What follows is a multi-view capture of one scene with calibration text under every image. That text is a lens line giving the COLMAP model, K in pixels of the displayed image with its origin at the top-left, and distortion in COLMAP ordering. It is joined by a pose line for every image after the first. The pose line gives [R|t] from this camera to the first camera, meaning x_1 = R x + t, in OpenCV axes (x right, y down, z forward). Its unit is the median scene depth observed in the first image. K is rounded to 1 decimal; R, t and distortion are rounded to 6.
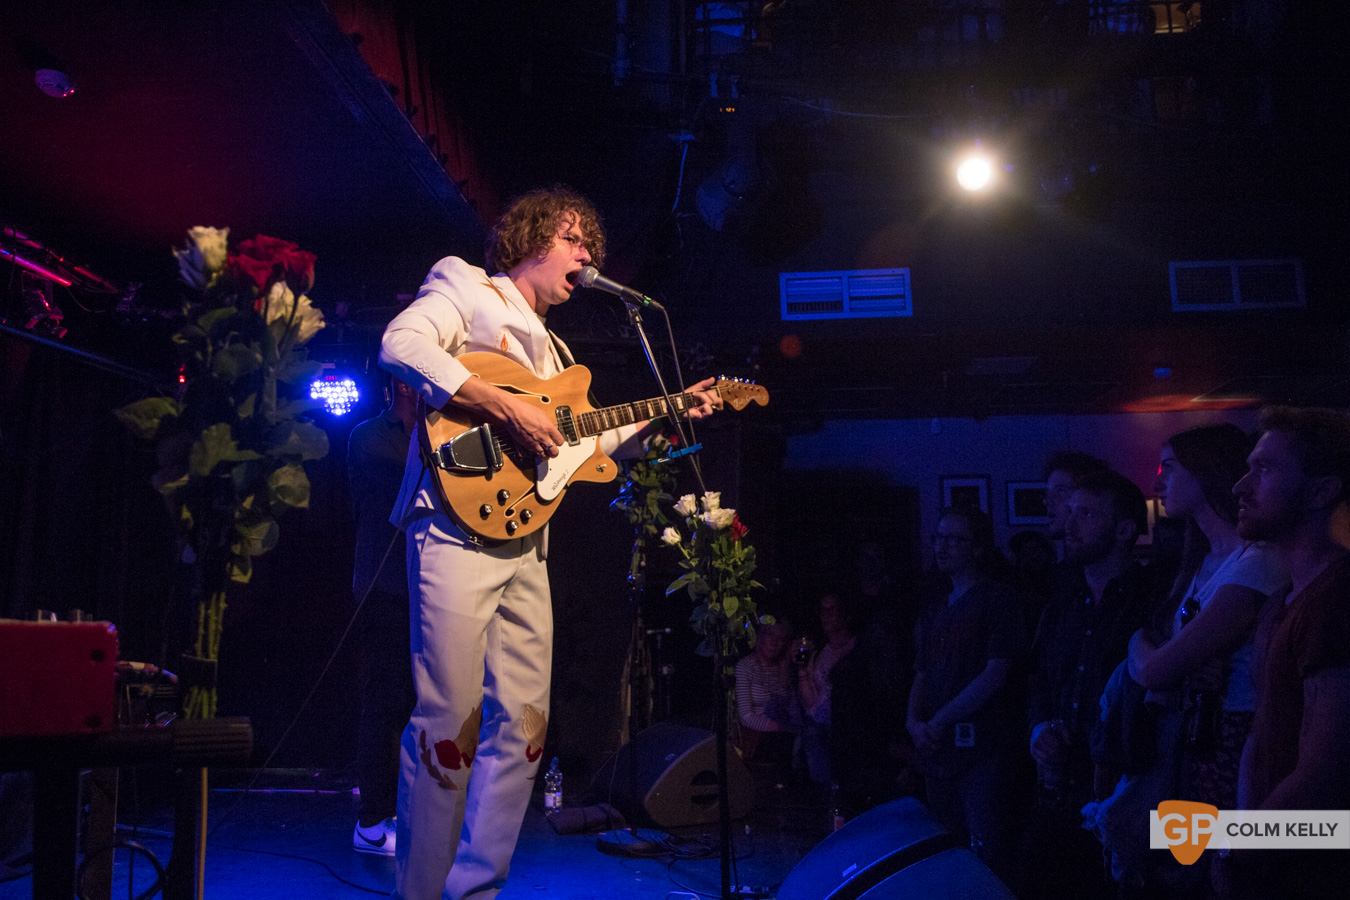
lens RADIAL K [[1045.5, 0, 682.1], [0, 1045.5, 467.5], [0, 0, 1]] dist [-0.121588, 0.129865]
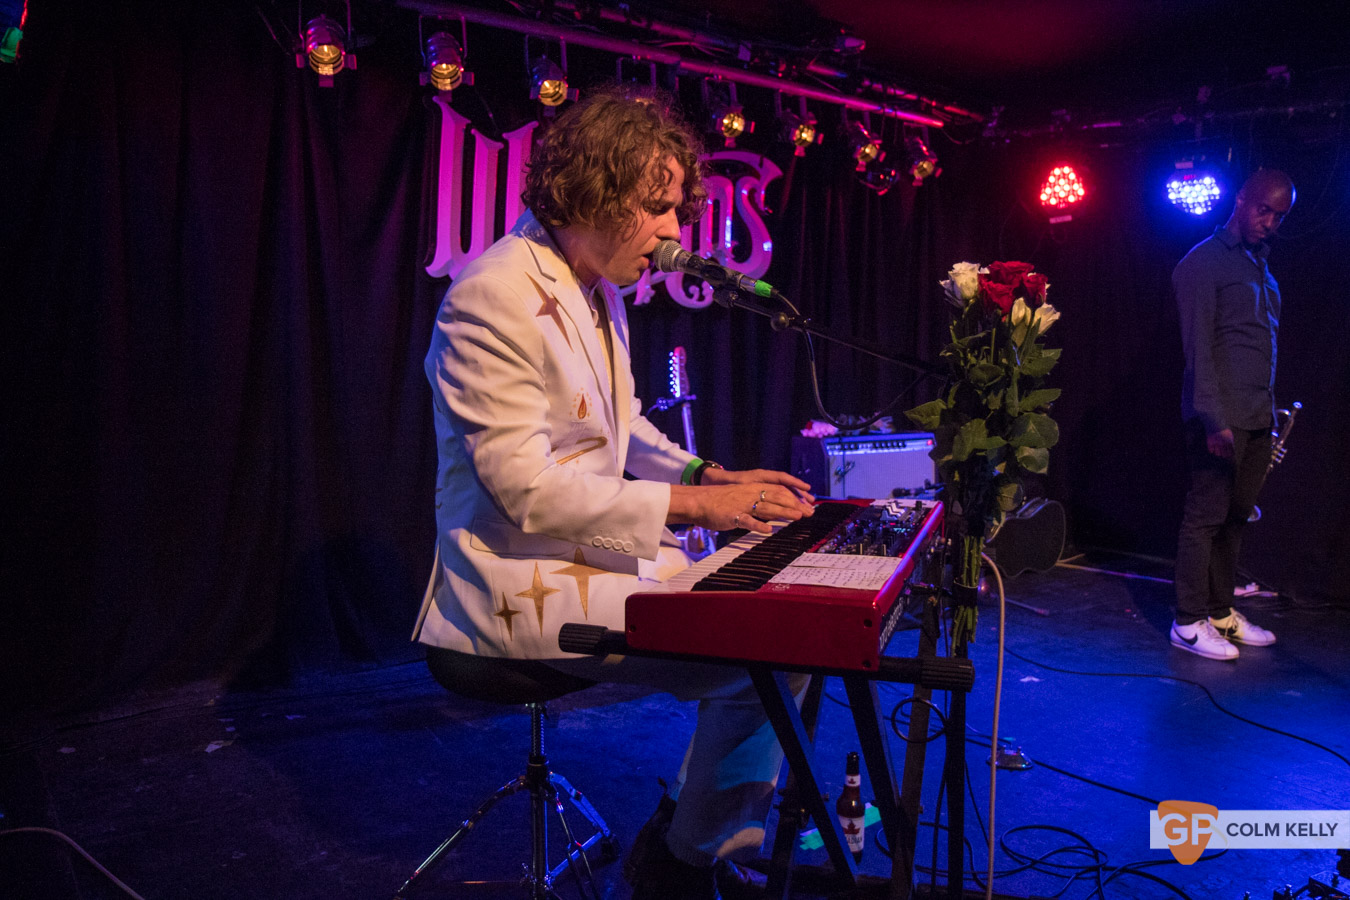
lens RADIAL K [[1066.2, 0, 687.1], [0, 1066.2, 454.7], [0, 0, 1]] dist [-0.098866, 0.096997]
pose [[0.688125, 0.069533, -0.722253, 0.109791], [0.096918, 0.977670, 0.186462, -0.107473], [0.719090, -0.198308, 0.666020, -0.077776]]
